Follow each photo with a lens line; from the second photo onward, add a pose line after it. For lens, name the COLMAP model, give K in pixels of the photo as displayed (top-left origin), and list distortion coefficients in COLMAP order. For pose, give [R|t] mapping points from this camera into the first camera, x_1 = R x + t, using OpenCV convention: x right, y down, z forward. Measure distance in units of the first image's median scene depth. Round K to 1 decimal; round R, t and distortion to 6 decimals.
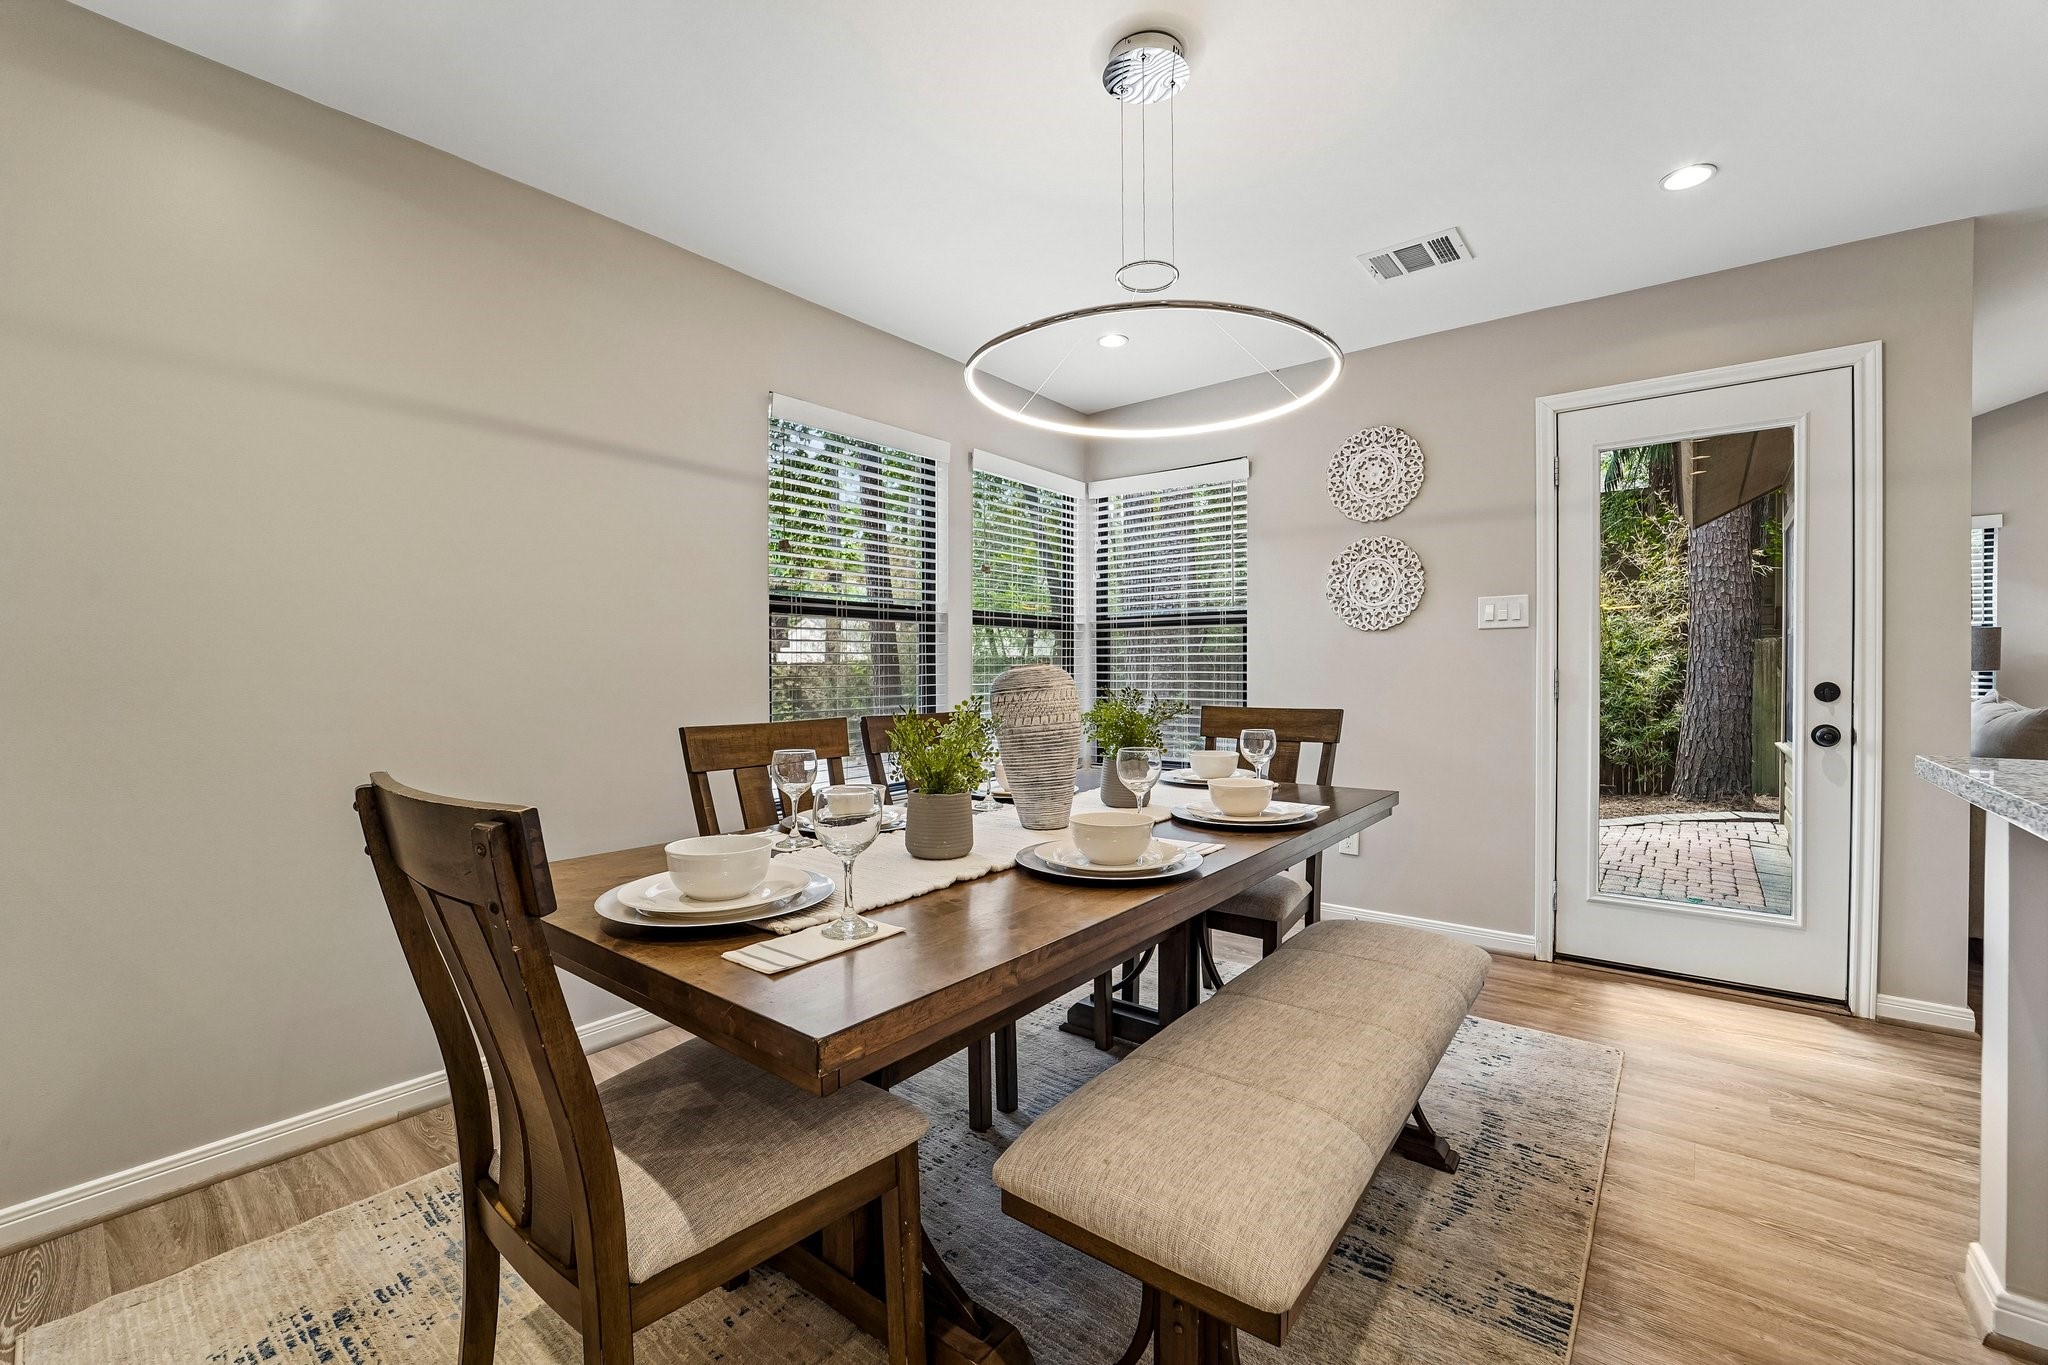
lens RADIAL K [[857.9, 0, 1024.0], [0, 857.9, 682.5], [0, 0, 1]] dist [-0.049527, 0.009563]
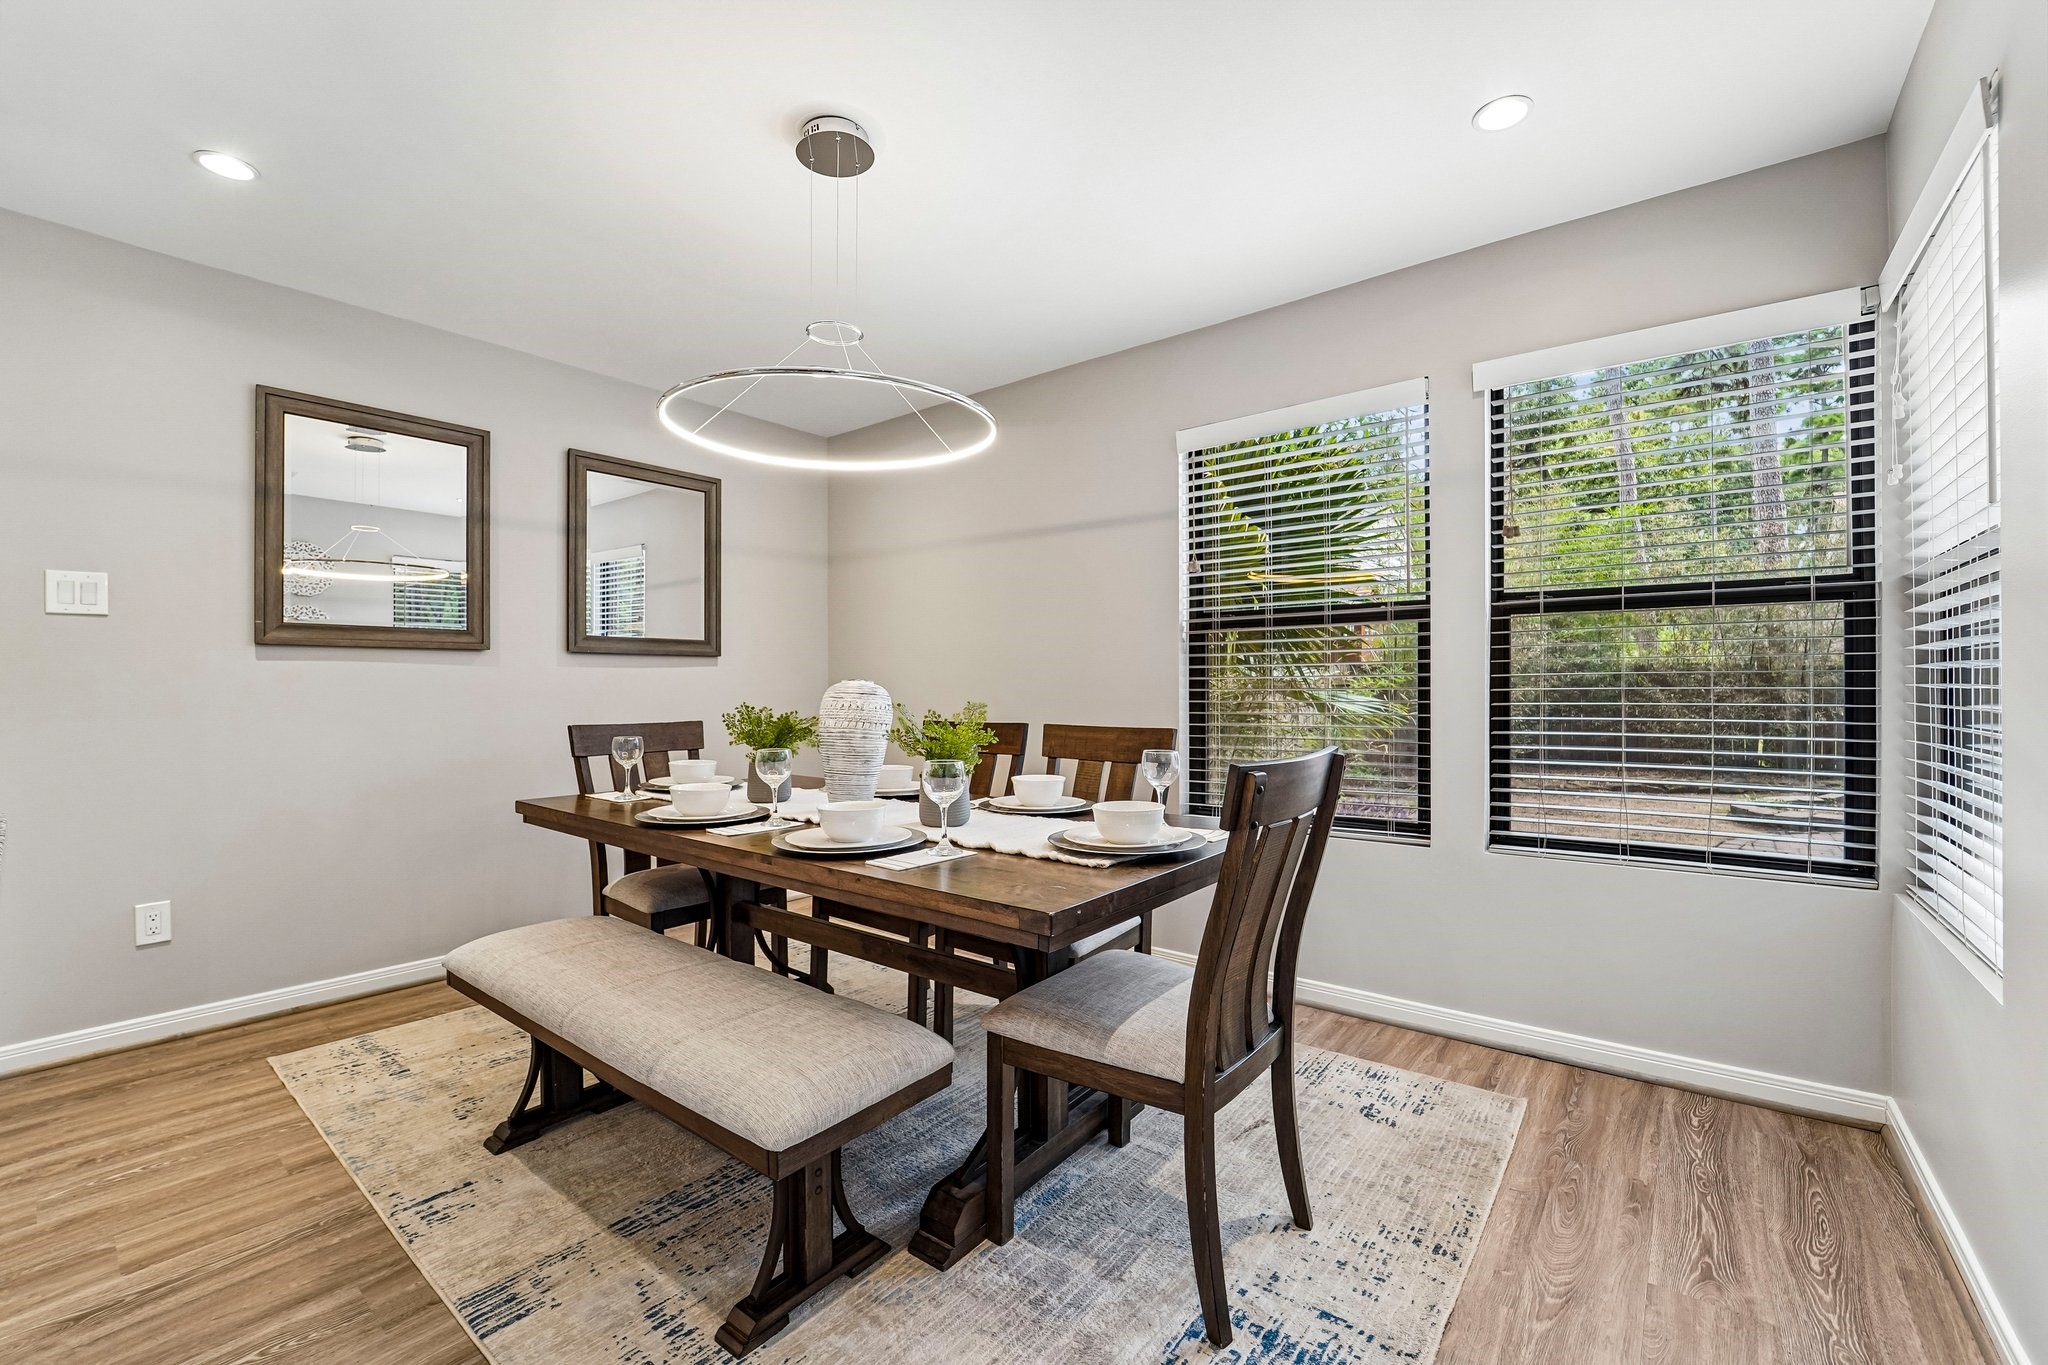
lens RADIAL K [[839.8, 0, 1024.0], [0, 839.8, 682.5], [0, 0, 1]] dist [-0.000300, -0.000029]
pose [[0.008181, 0.026764, -0.999608, 1.530655], [-0.013369, 0.999555, 0.026653, -0.076253], [0.999877, 0.013146, 0.008535, 1.498663]]
